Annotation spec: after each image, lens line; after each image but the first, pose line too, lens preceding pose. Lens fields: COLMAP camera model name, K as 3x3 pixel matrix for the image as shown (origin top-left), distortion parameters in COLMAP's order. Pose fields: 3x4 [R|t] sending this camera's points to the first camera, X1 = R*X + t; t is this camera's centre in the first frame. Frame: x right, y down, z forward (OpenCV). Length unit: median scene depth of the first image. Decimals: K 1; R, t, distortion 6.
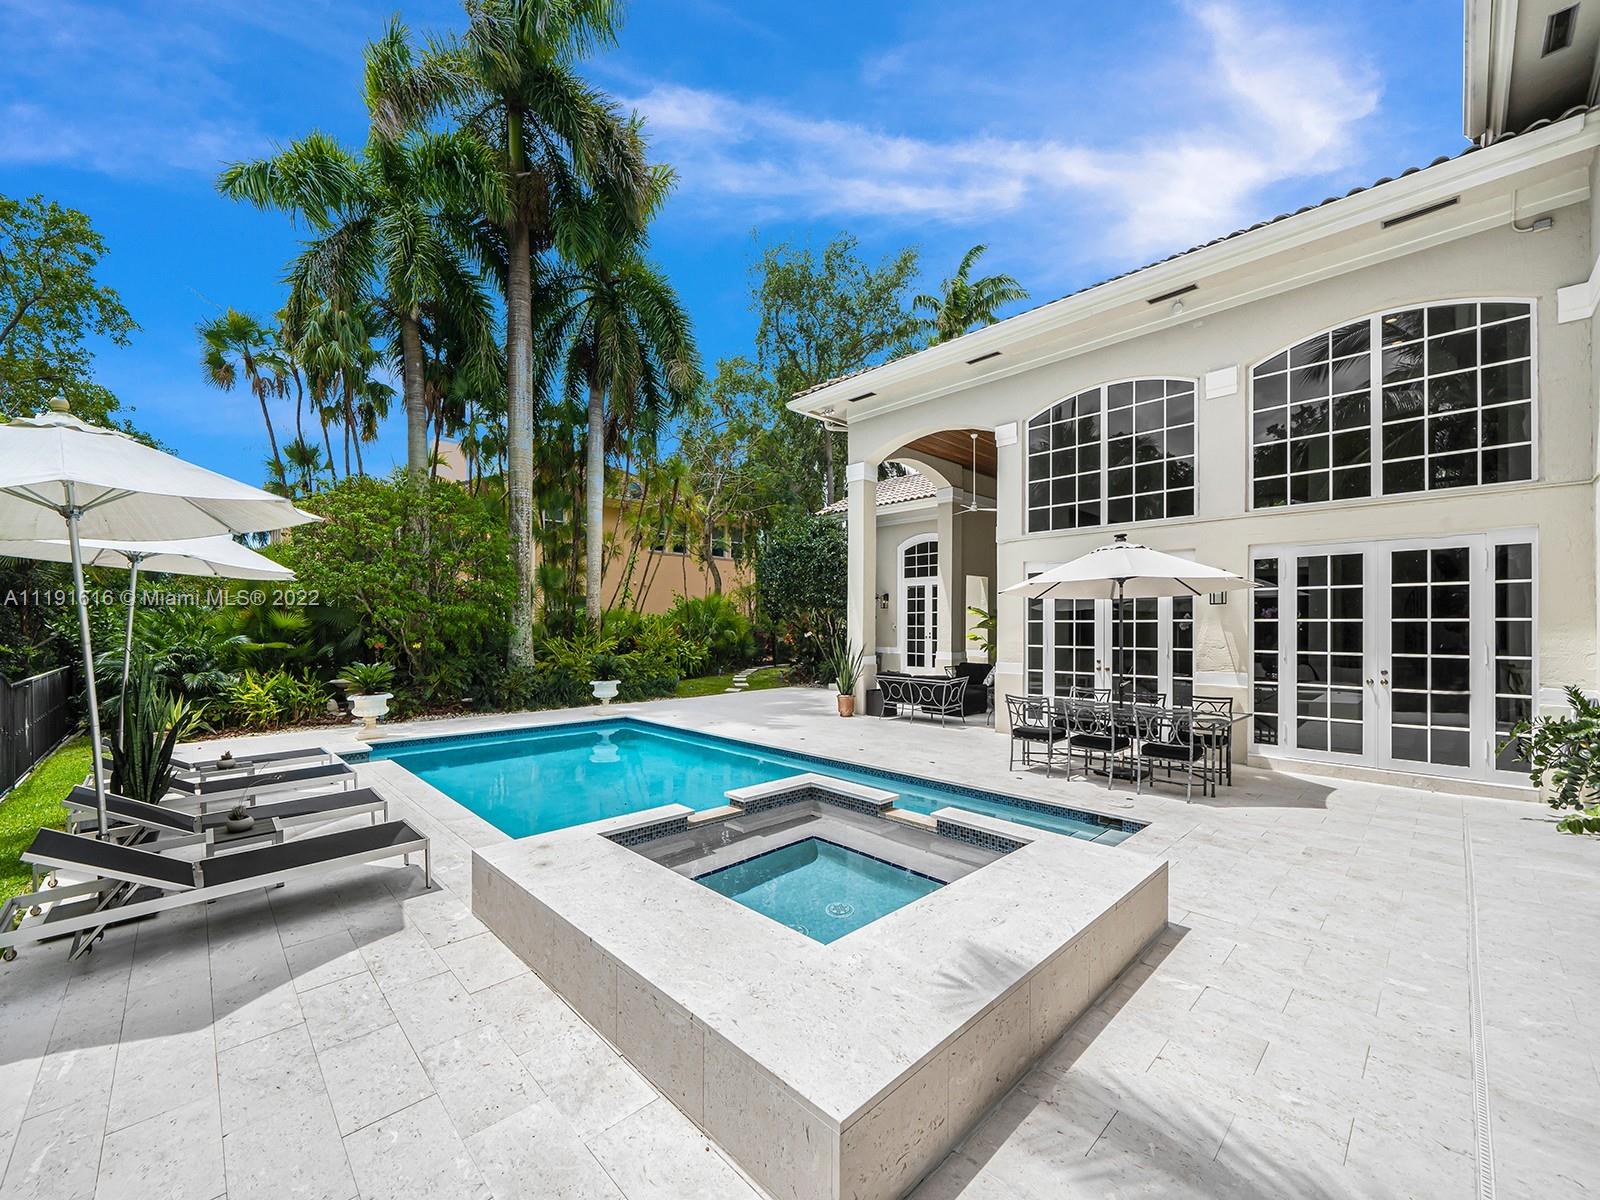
lens RADIAL K [[635.9, 0, 790.7], [0, 635.9, 622.6], [0, 0, 1]] dist [-0.001718, -0.000539]
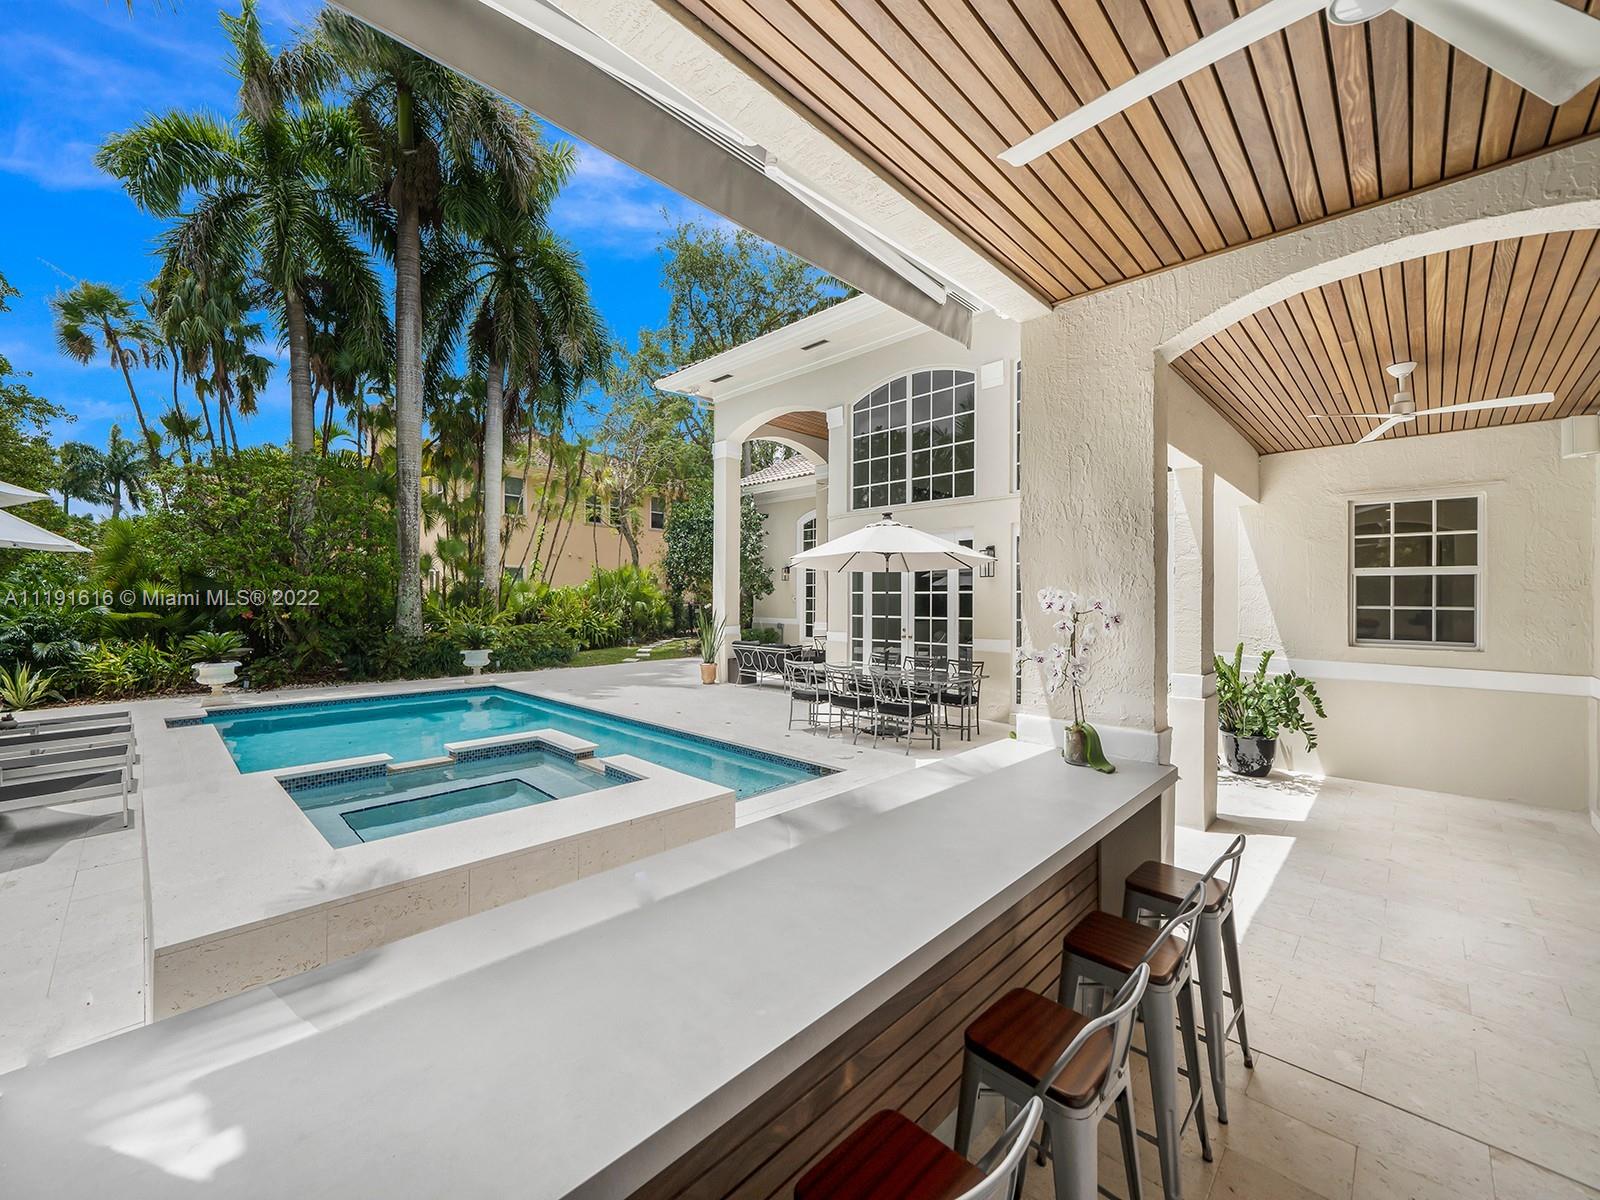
lens RADIAL K [[649.0, 0, 804.4], [0, 649.0, 592.5], [0, 0, 1]] dist [-0.000121, 0.000110]
pose [[0.999304, 0.002369, 0.037226, 0.206040], [-0.002194, 0.999986, -0.004717, 0.002336], [-0.037236, 0.004632, 0.999296, -0.069010]]
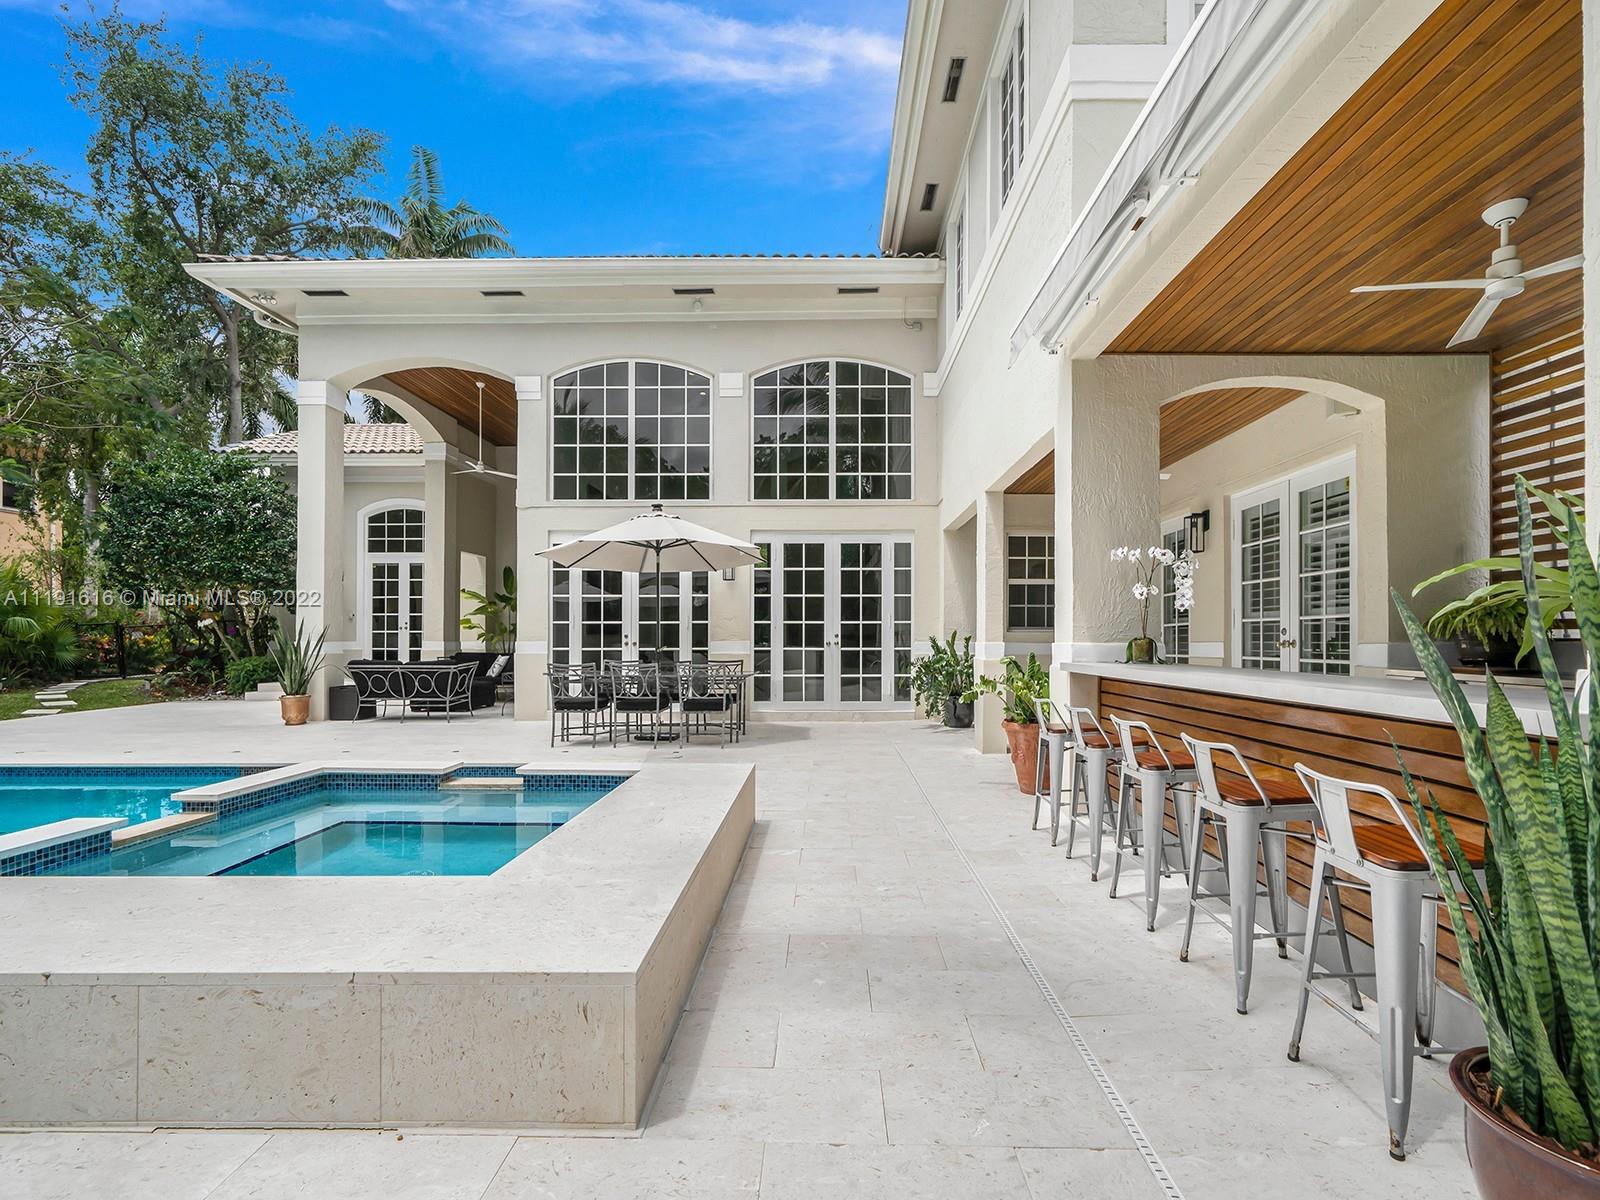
lens RADIAL K [[692.7, 0, 816.7], [0, 692.7, 633.3], [0, 0, 1]] dist [-0.000179, -0.000047]
pose [[0.701675, 0.001968, 0.712494, -0.059578], [-0.002068, 0.999998, -0.000726, 0.042578], [-0.712494, -0.000965, 0.701677, 0.018868]]
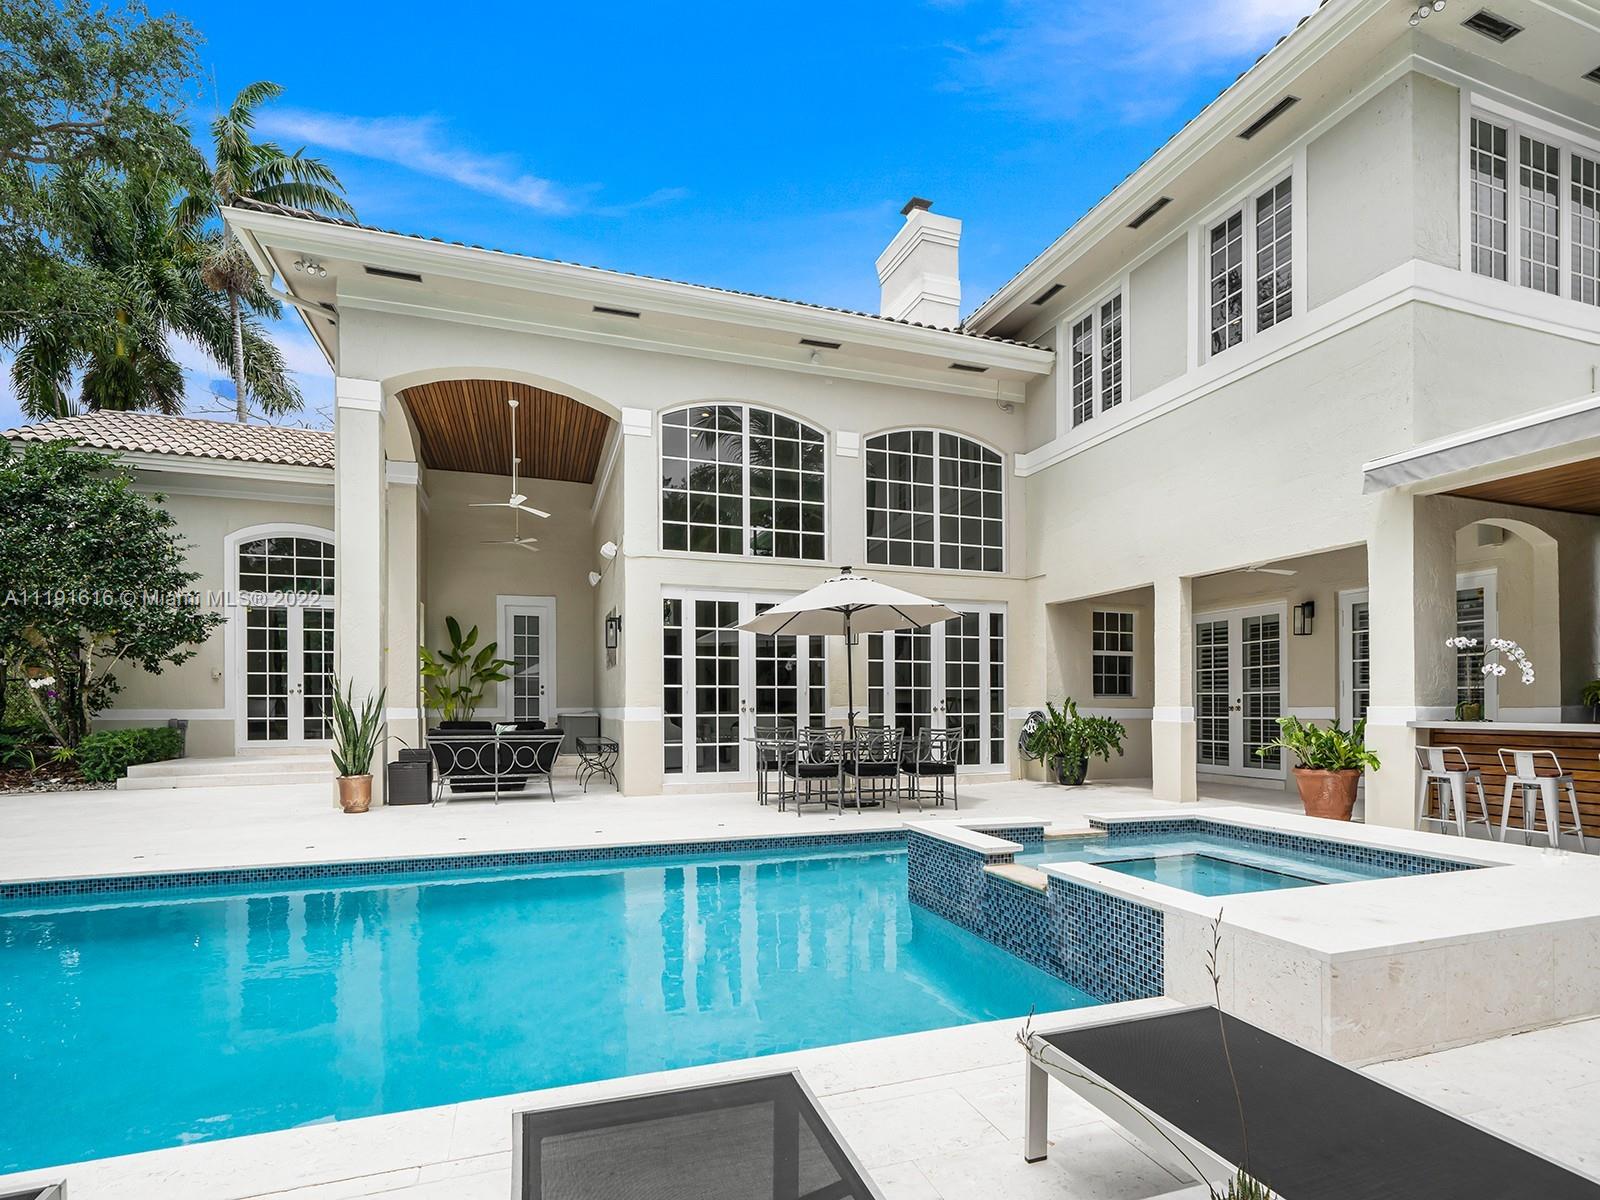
lens RADIAL K [[768.5, 0, 796.3], [0, 768.5, 704.0], [0, 0, 1]] dist [0.000686, -0.000055]
pose [[0.422122, -0.002518, 0.906536, -0.374810], [-0.003569, 0.999984, 0.004439, 0.044427], [-0.906532, -0.005109, 0.422106, 0.340215]]
